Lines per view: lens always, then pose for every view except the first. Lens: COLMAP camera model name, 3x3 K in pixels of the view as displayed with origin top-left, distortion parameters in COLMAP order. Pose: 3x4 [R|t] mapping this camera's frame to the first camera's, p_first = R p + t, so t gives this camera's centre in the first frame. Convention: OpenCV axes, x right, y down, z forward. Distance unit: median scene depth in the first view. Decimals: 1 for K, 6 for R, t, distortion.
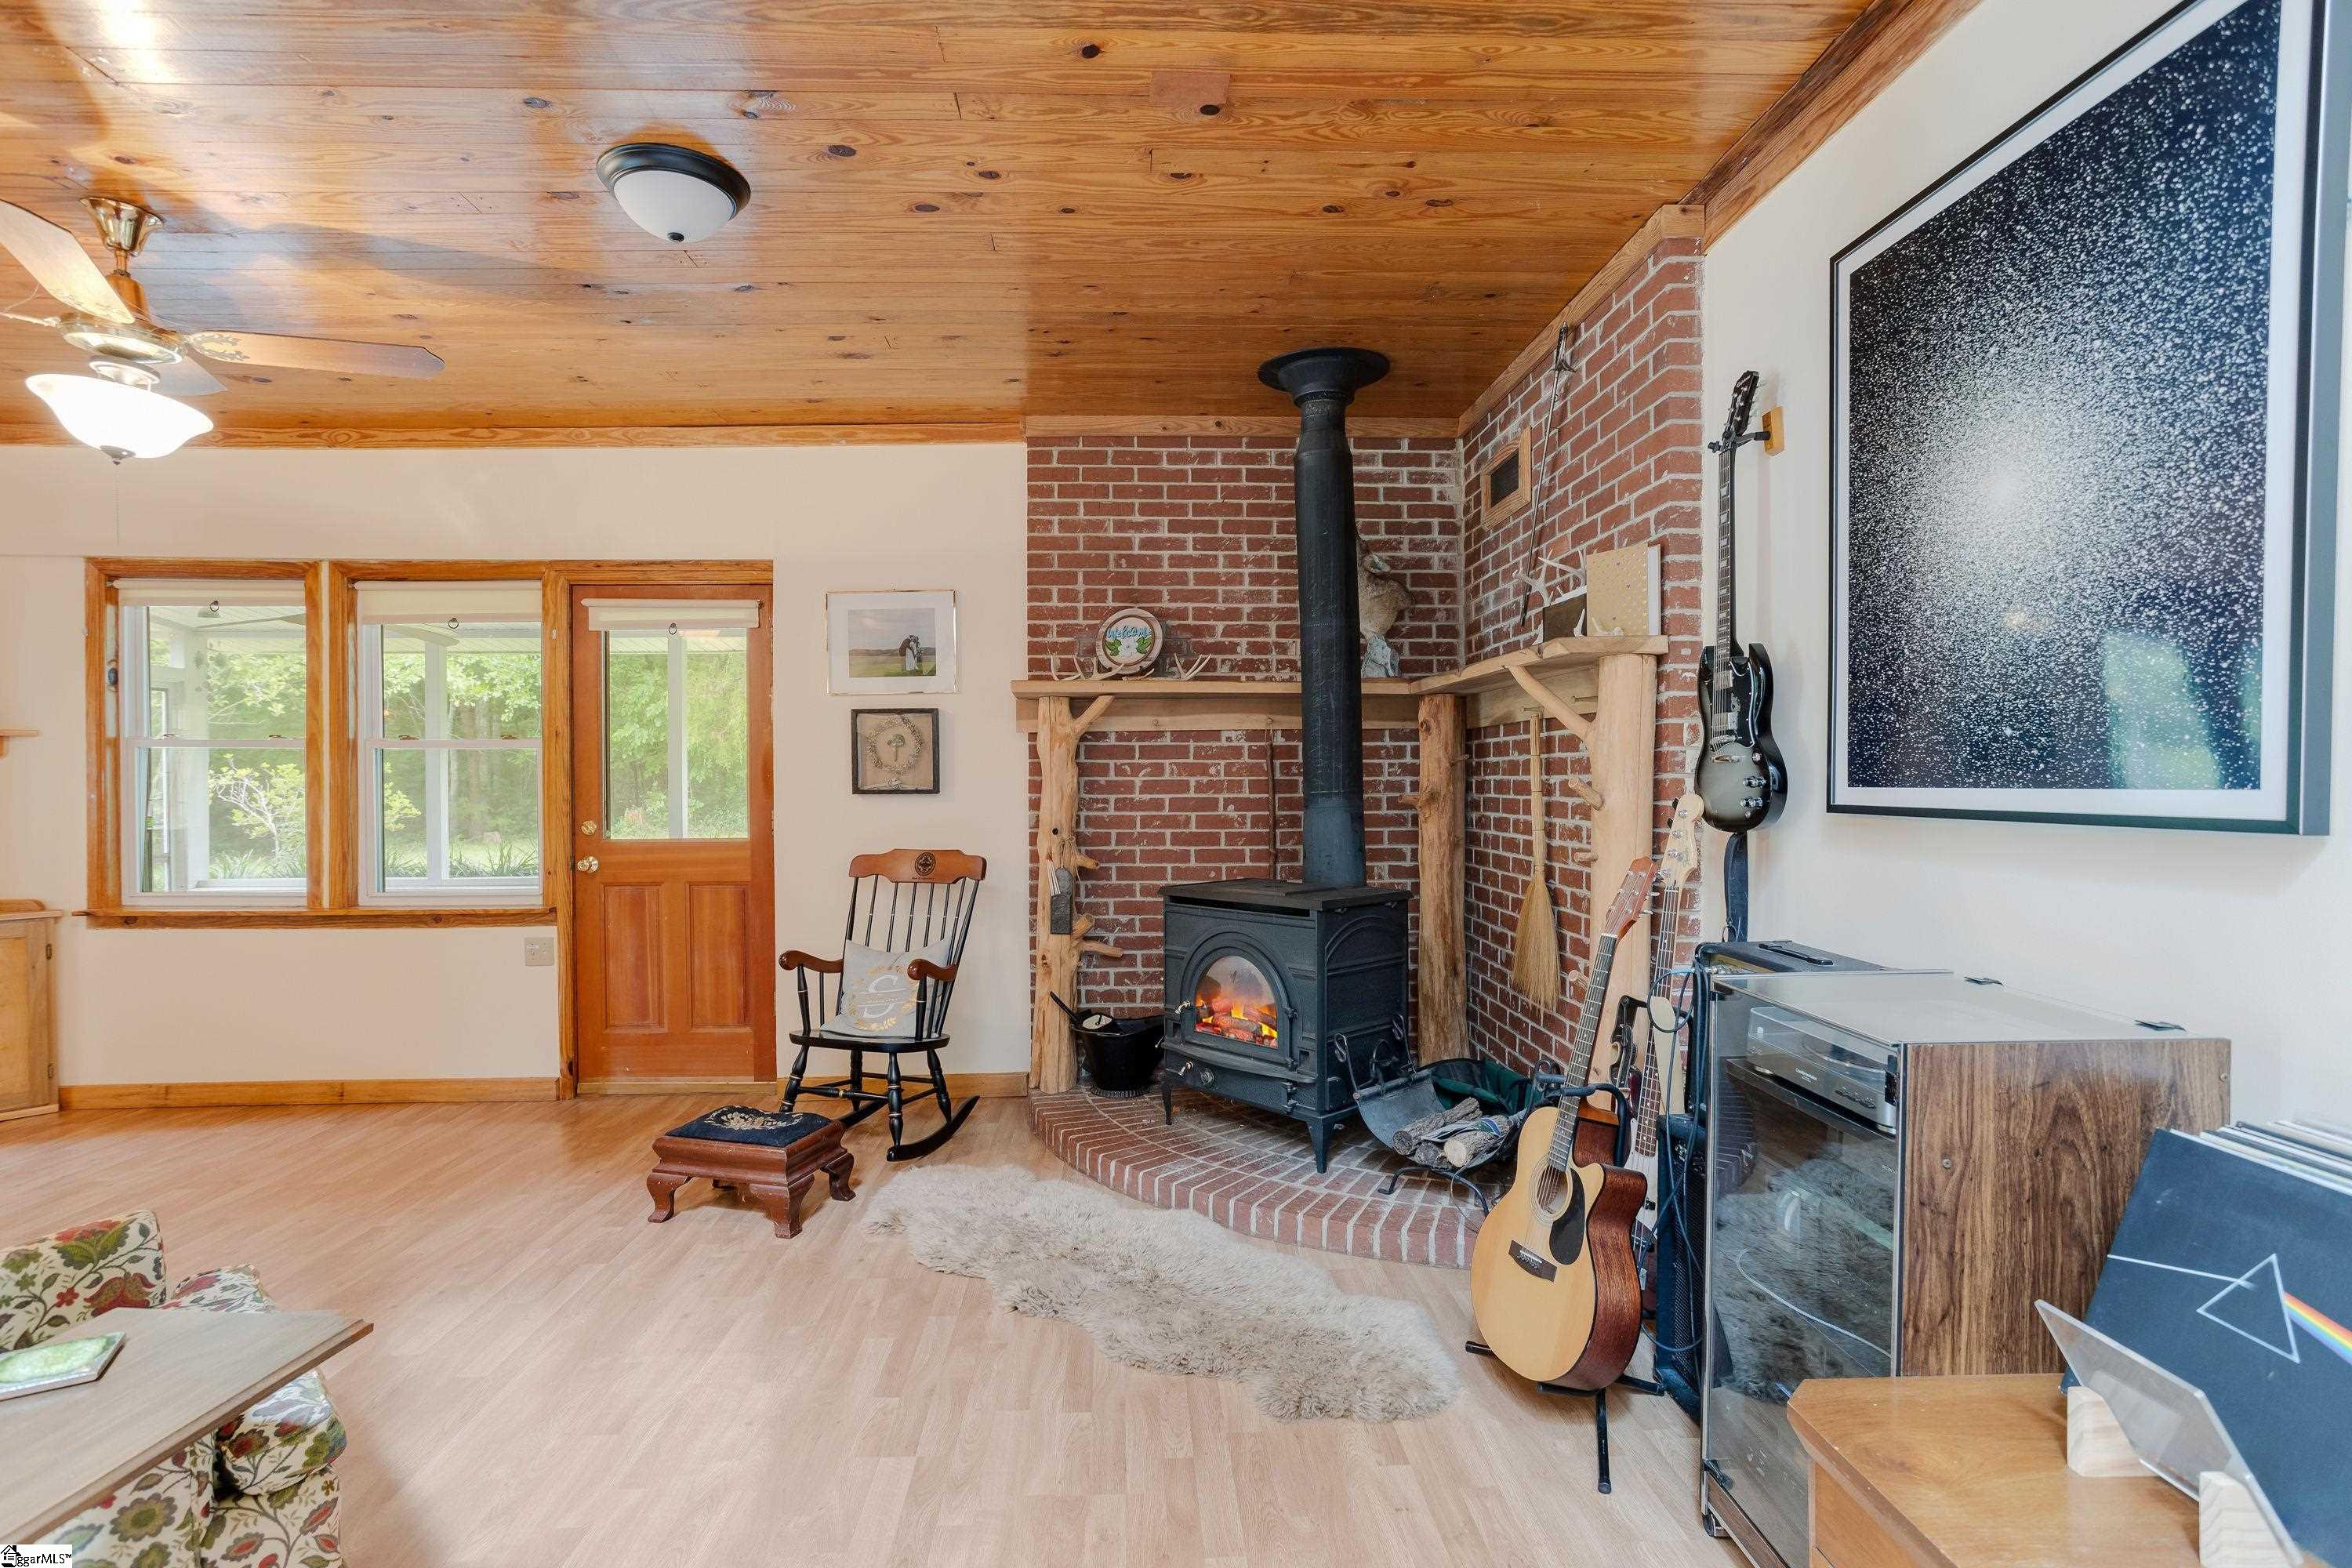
lens RADIAL K [[1138.6, 0, 1176.0], [0, 1138.6, 784.0], [0, 0, 1]] dist [-0.037105, 0.027503]
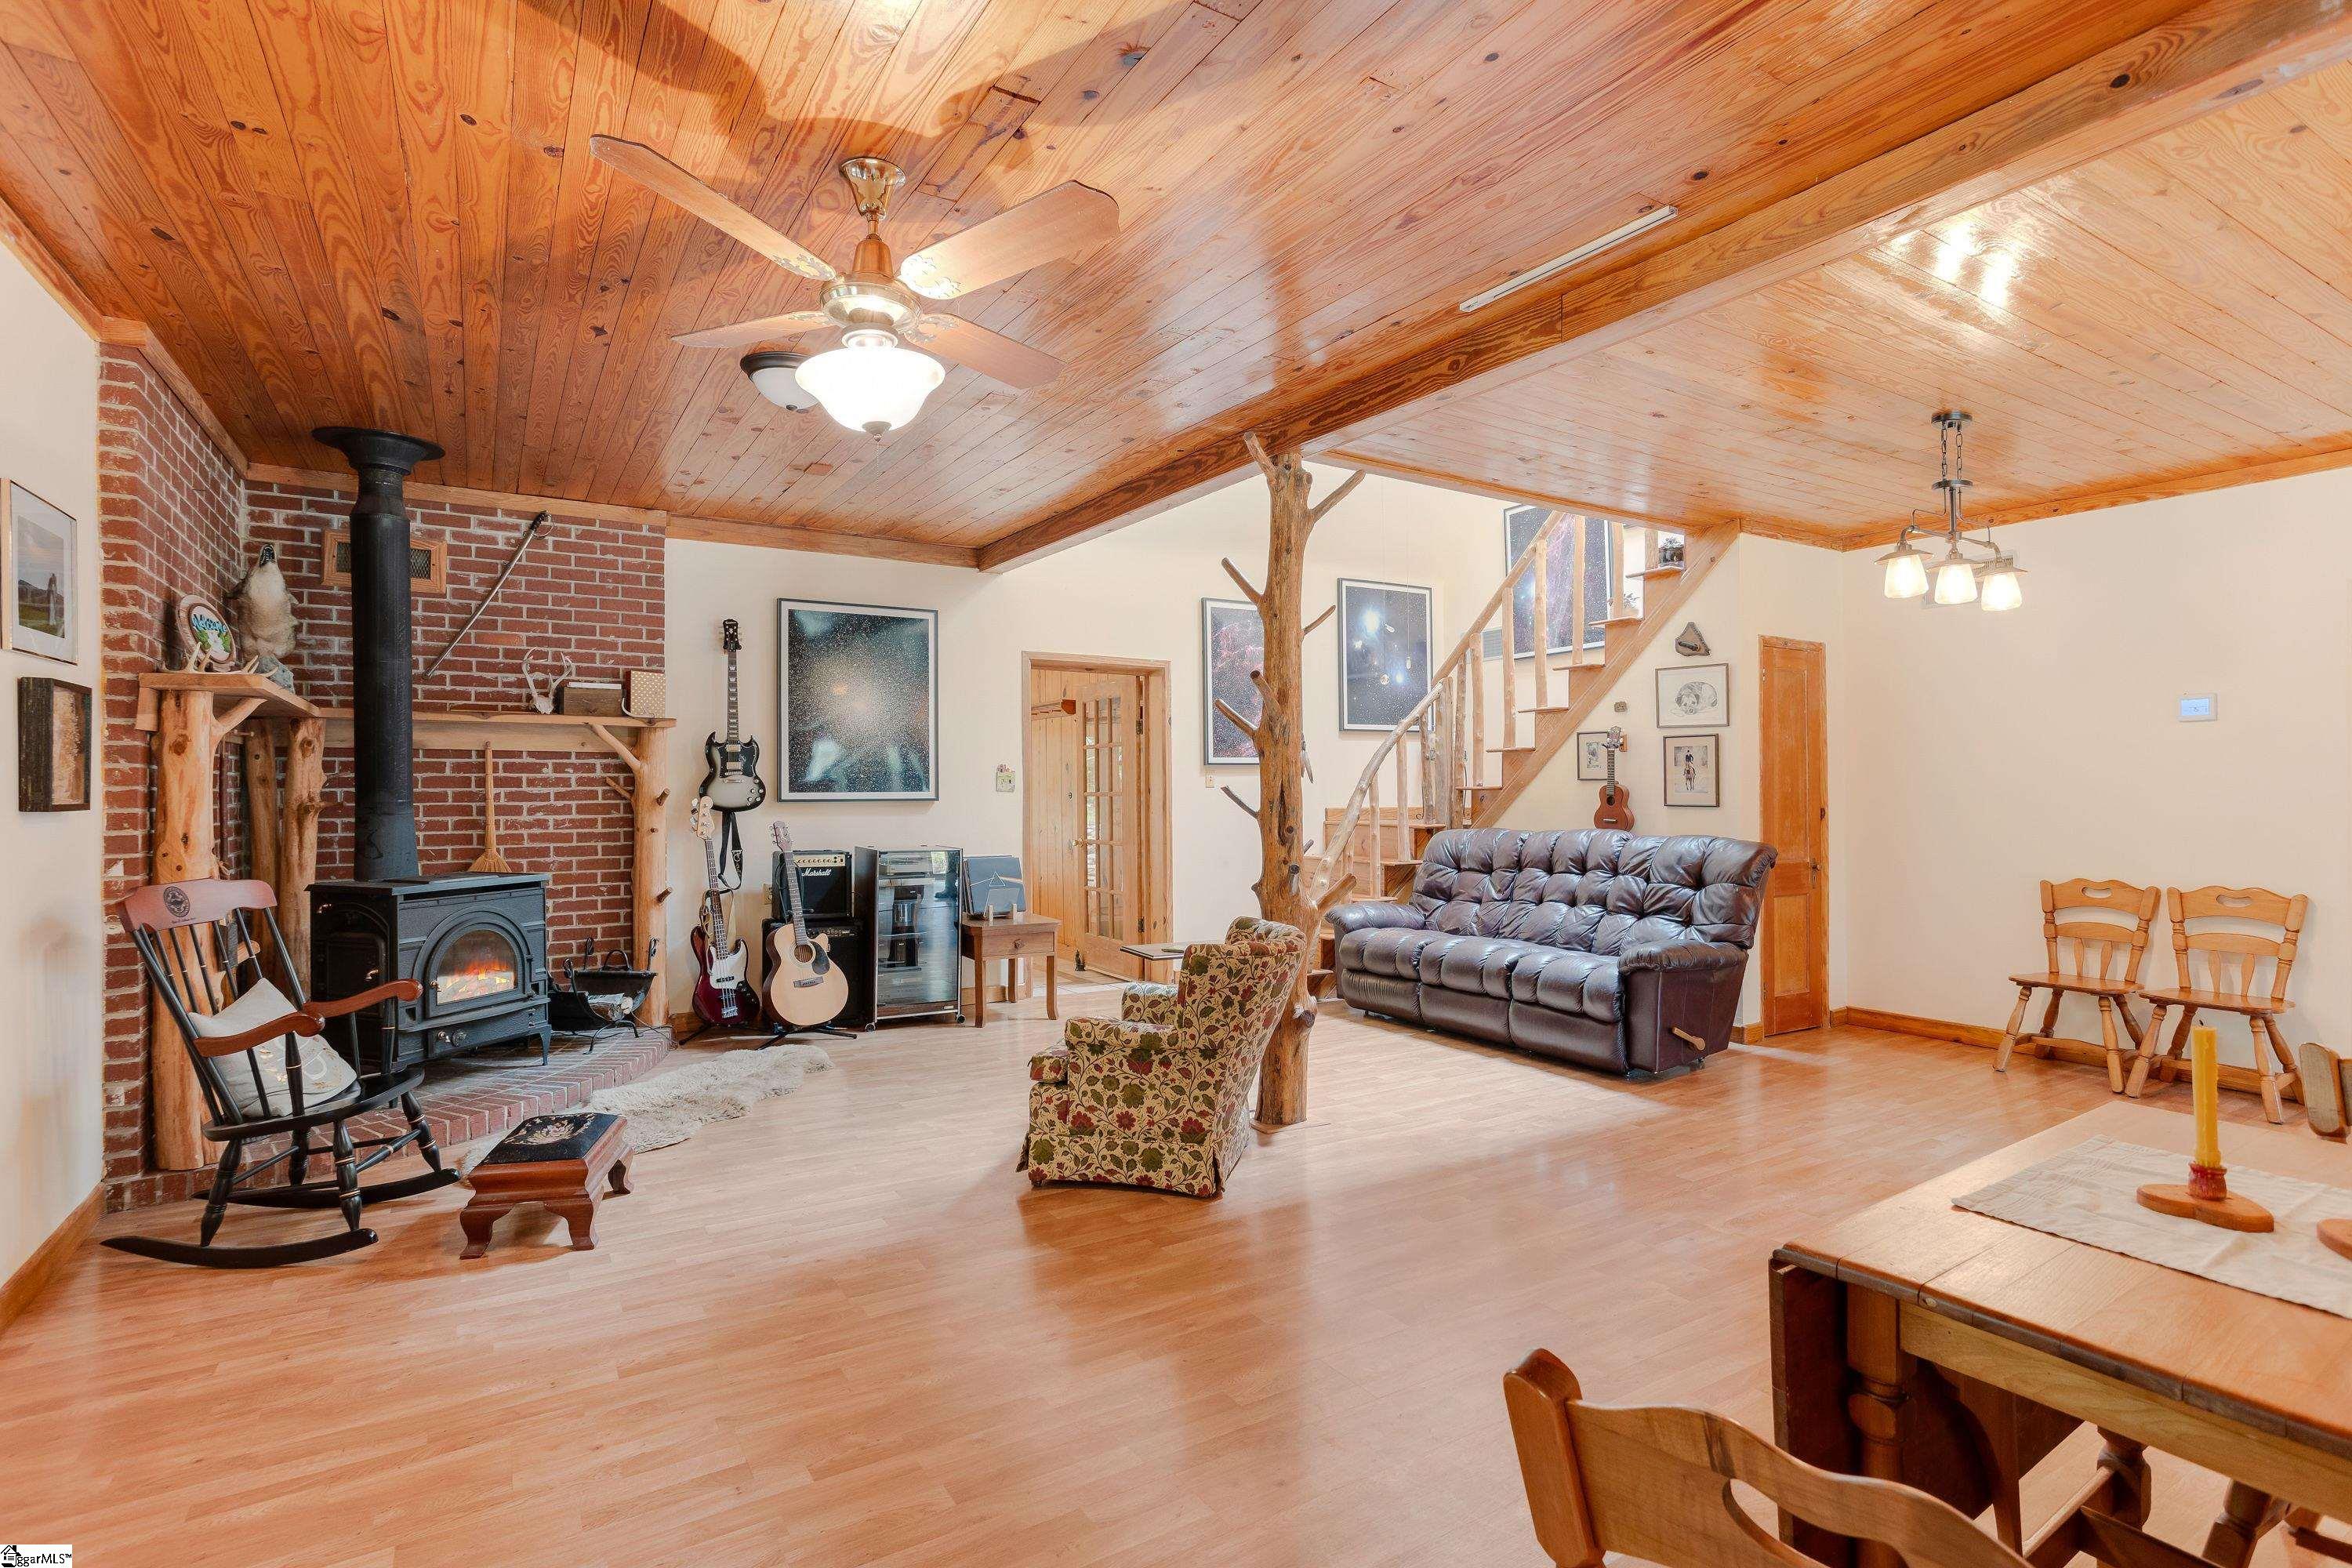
lens RADIAL K [[1138.6, 0, 1176.0], [0, 1138.6, 784.0], [0, 0, 1]] dist [-0.037105, 0.027503]
pose [[-0.488224, -0.000045, 0.872718, -1.136308], [0.004773, 0.999985, 0.002722, -0.010387], [-0.872705, 0.005494, -0.488217, 0.749110]]
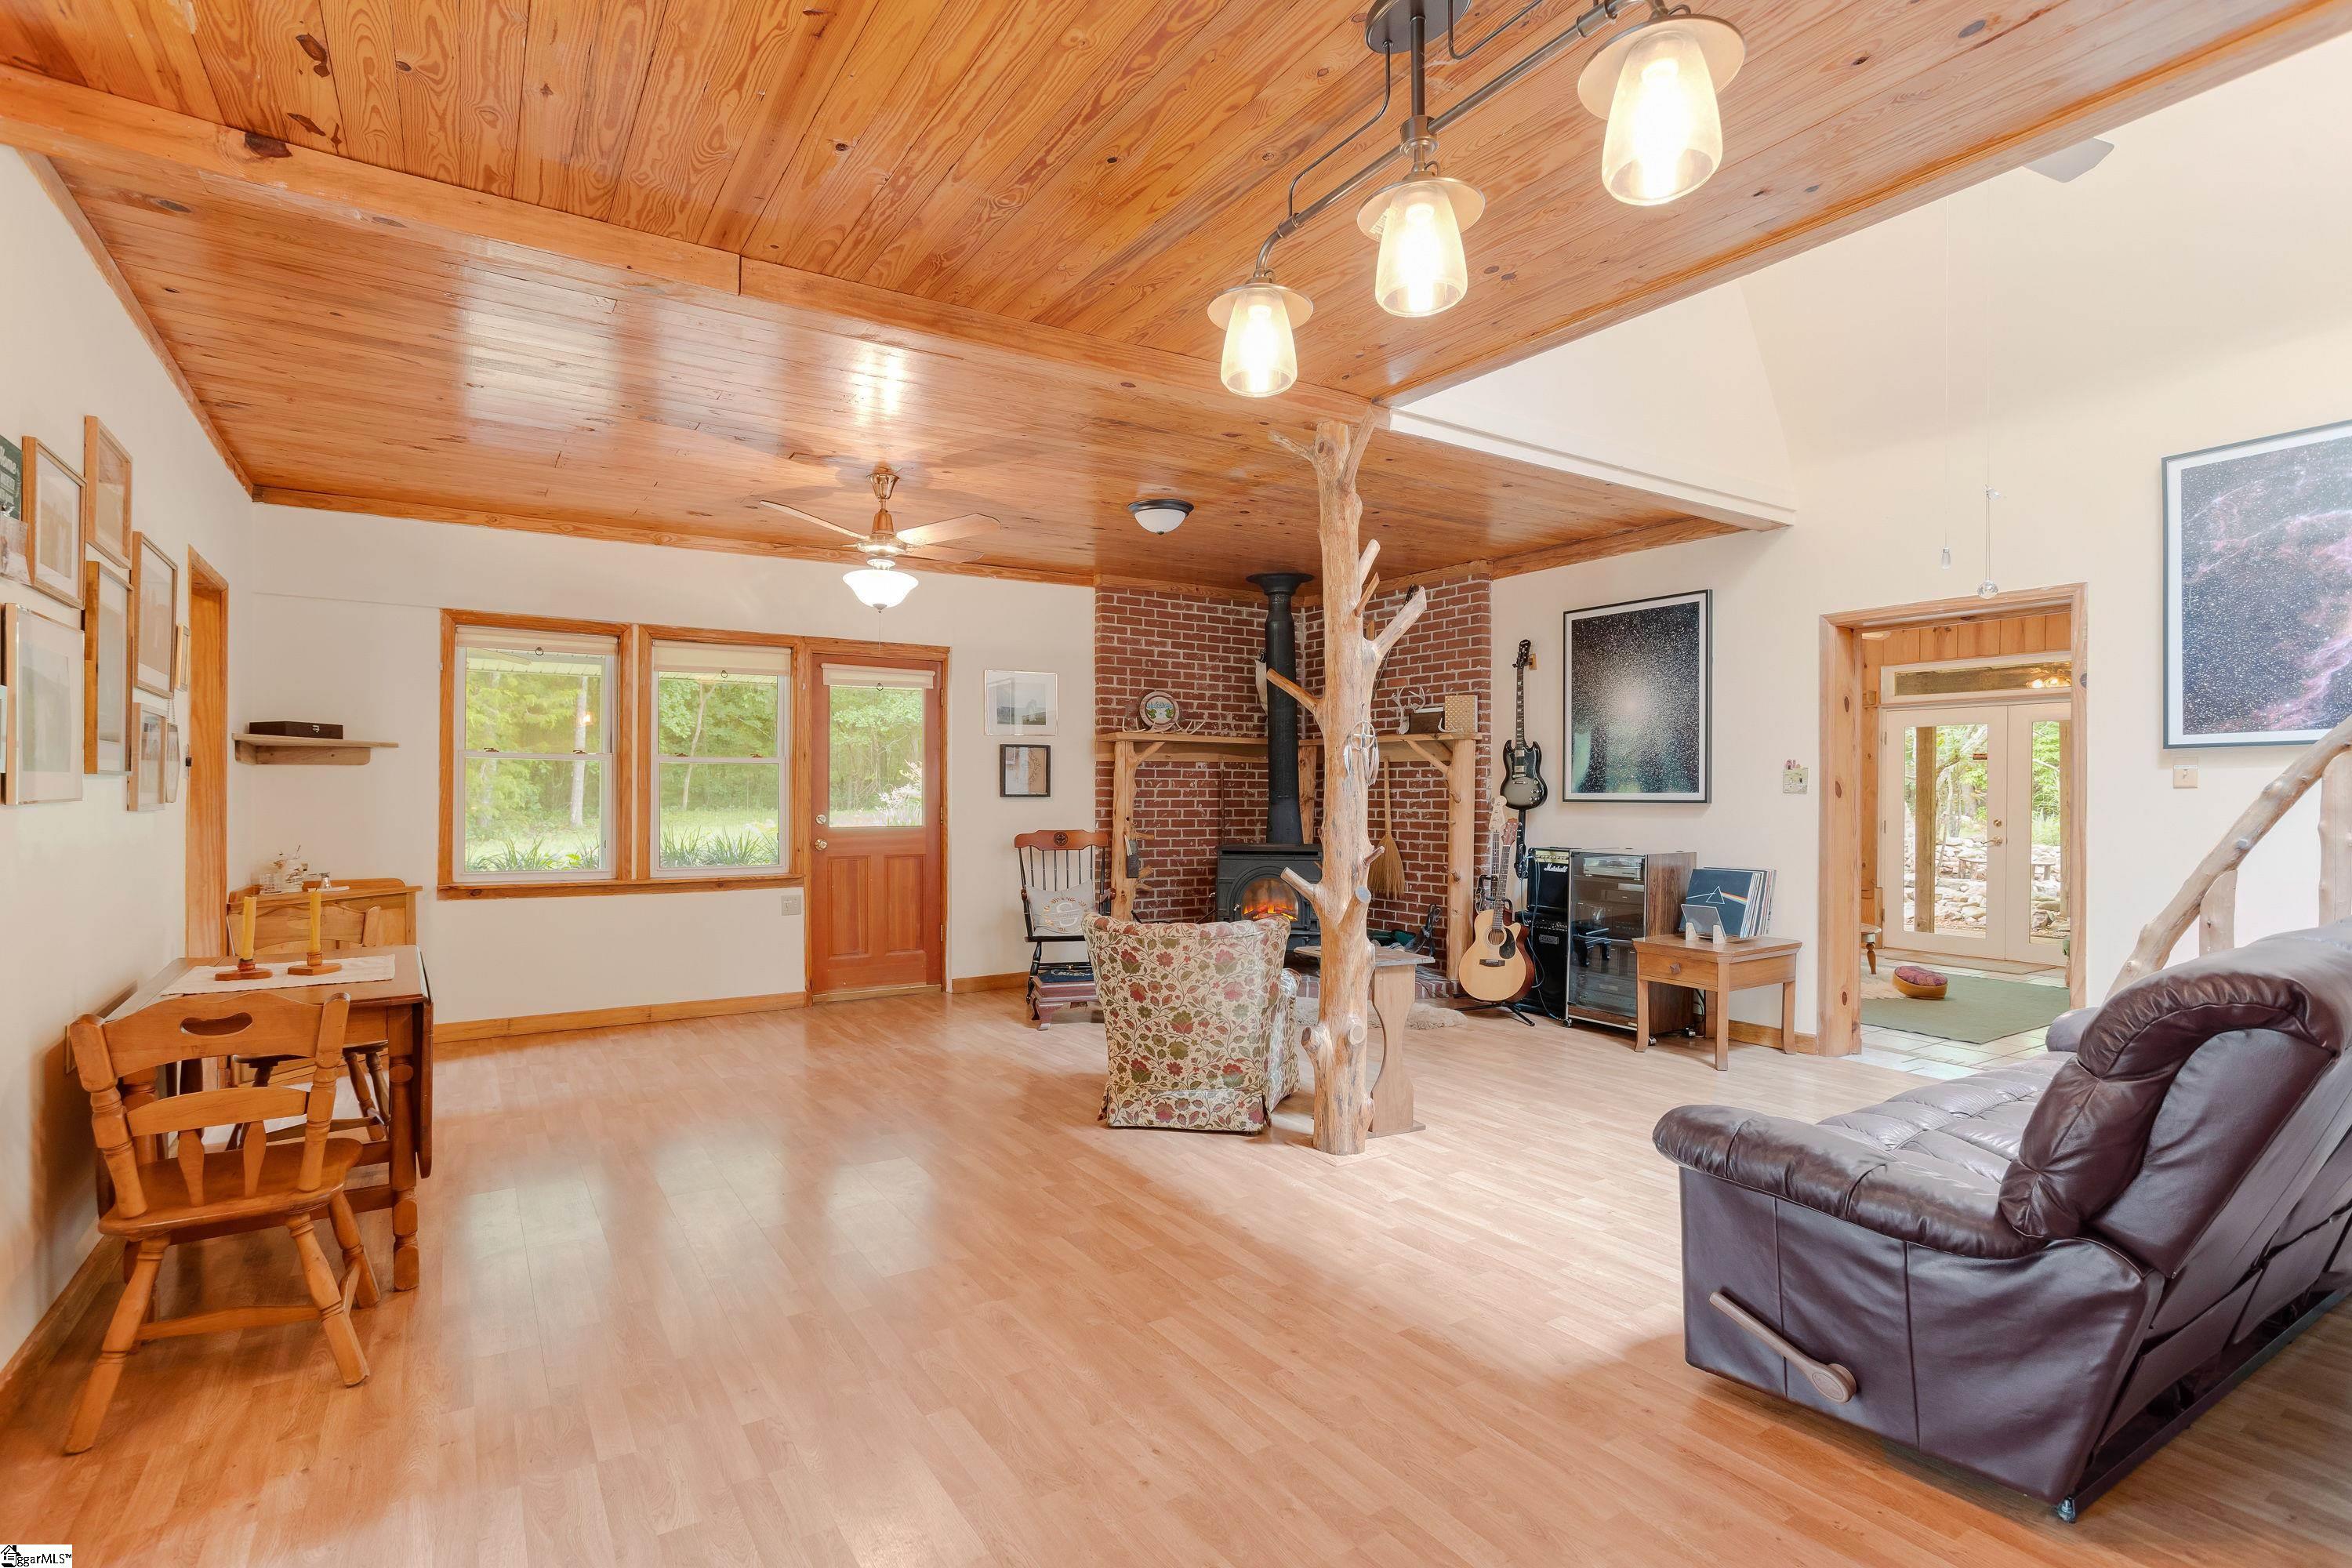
lens RADIAL K [[1138.6, 0, 1176.0], [0, 1138.6, 784.0], [0, 0, 1]] dist [-0.037105, 0.027503]
pose [[0.861526, 0.010436, 0.507607, -0.886247], [-0.003573, 0.999889, -0.014493, 0.012747], [-0.507702, 0.010672, 0.861467, -0.509229]]
